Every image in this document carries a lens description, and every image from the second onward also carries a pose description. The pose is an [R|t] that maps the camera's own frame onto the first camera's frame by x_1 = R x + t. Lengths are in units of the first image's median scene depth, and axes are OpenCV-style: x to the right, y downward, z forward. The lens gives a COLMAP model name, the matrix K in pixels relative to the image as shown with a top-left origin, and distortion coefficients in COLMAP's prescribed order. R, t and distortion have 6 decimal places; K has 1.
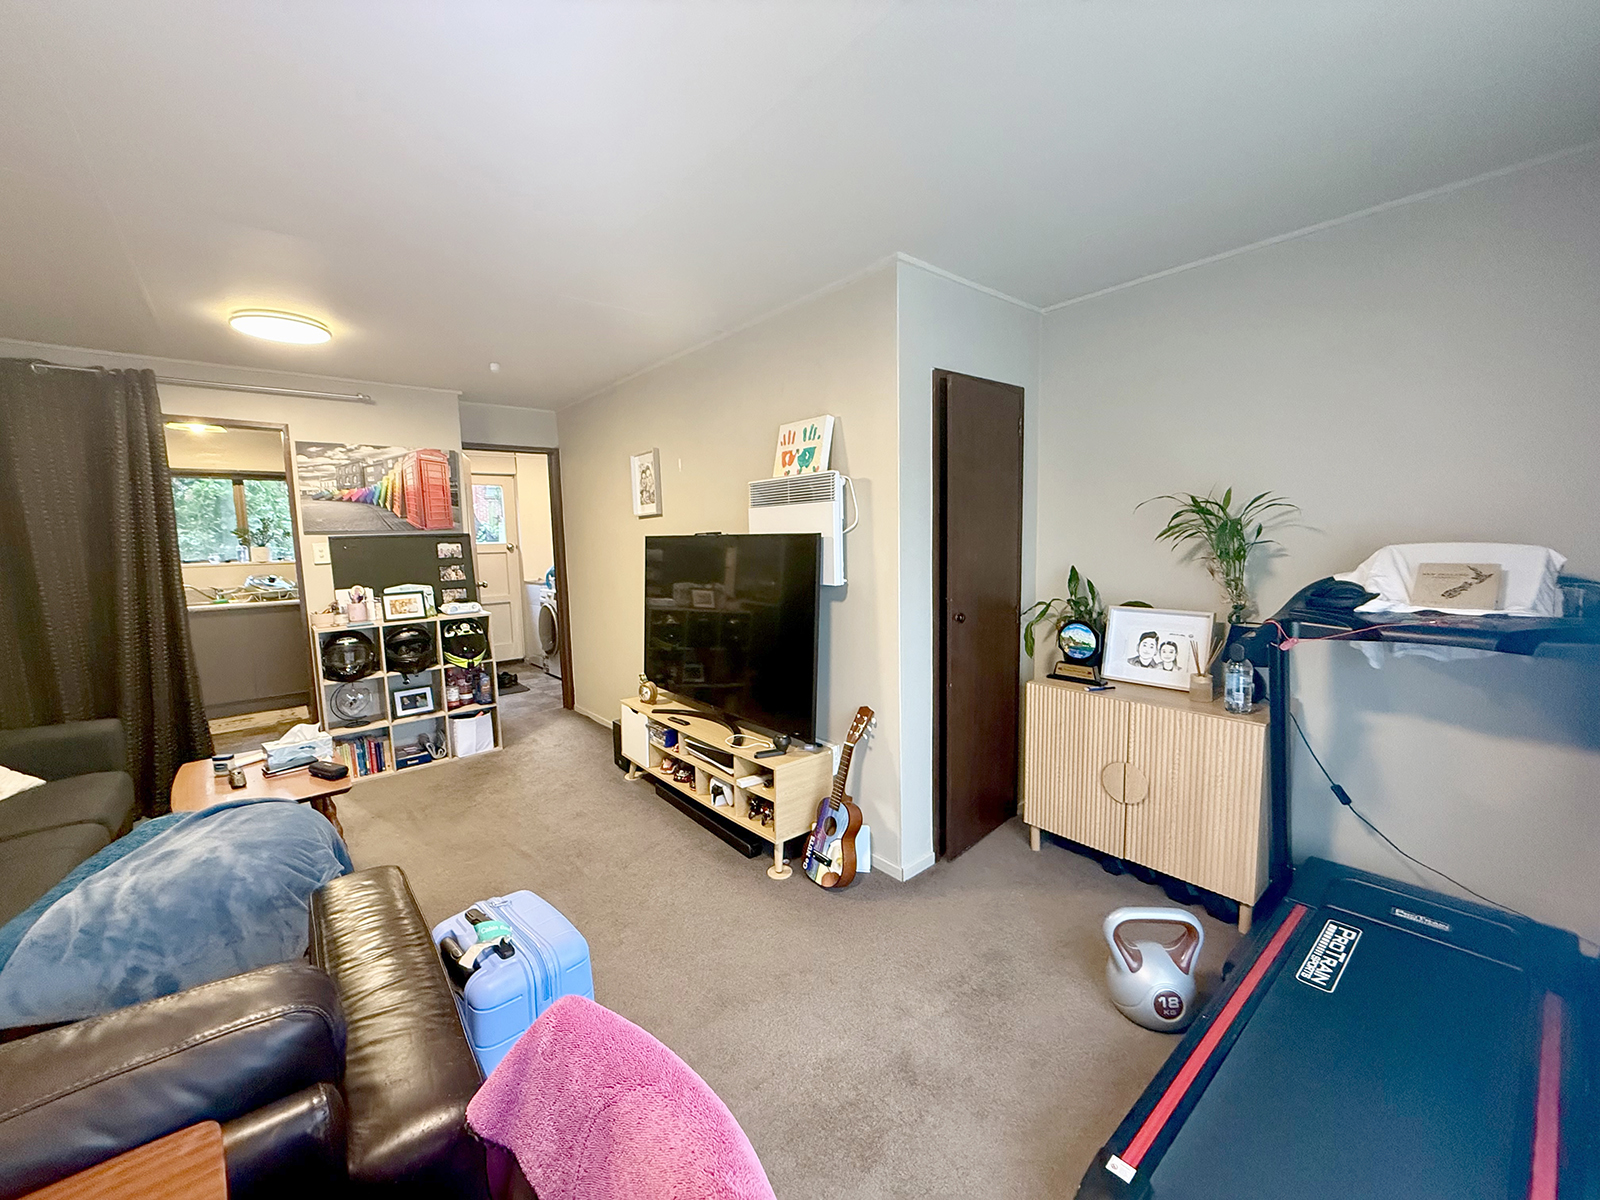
lens RADIAL K [[645.1, 0, 800.1], [0, 645.1, 606.6], [0, 0, 1]] dist [0.001419, 0.000150]
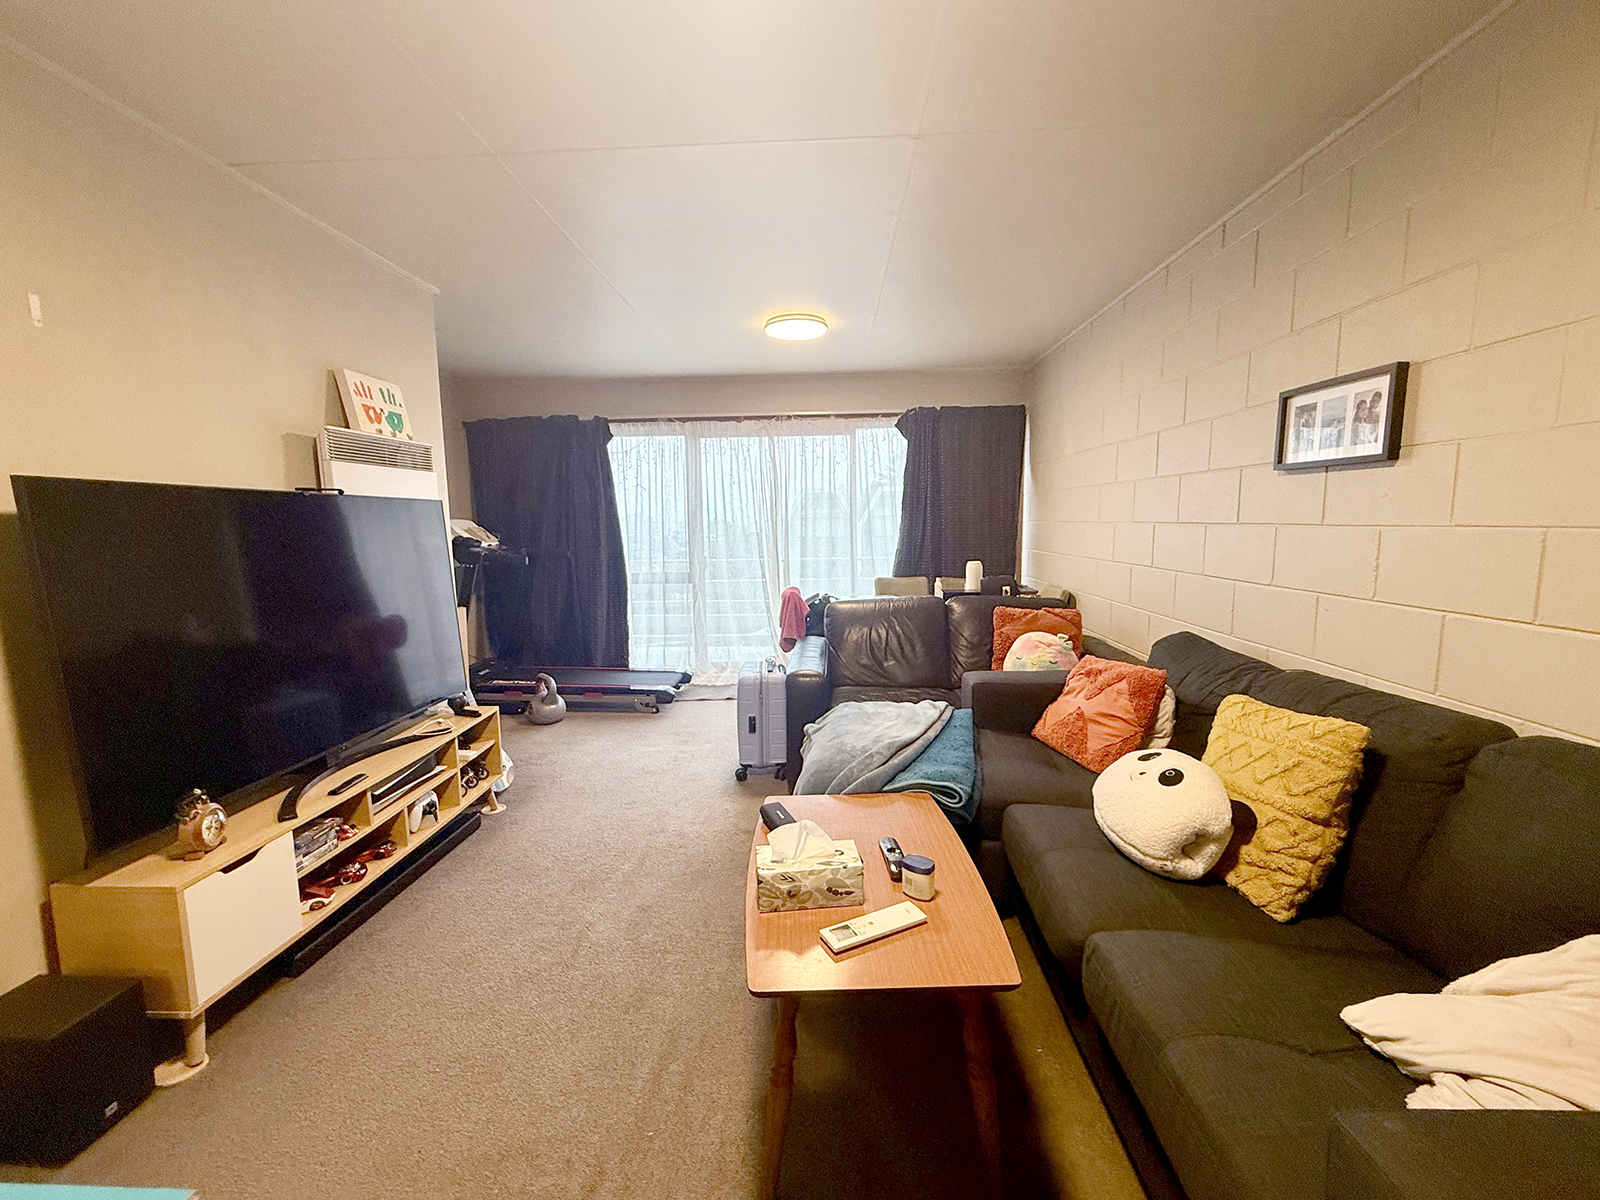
lens RADIAL K [[645.1, 0, 800.3], [0, 645.1, 597.2], [0, 0, 1]] dist [0.001419, 0.000150]
pose [[-0.733239, -0.050425, 0.678099, -0.795148], [0.100192, 0.978349, 0.181091, -0.061287], [-0.672549, 0.200723, -0.712312, 0.950433]]
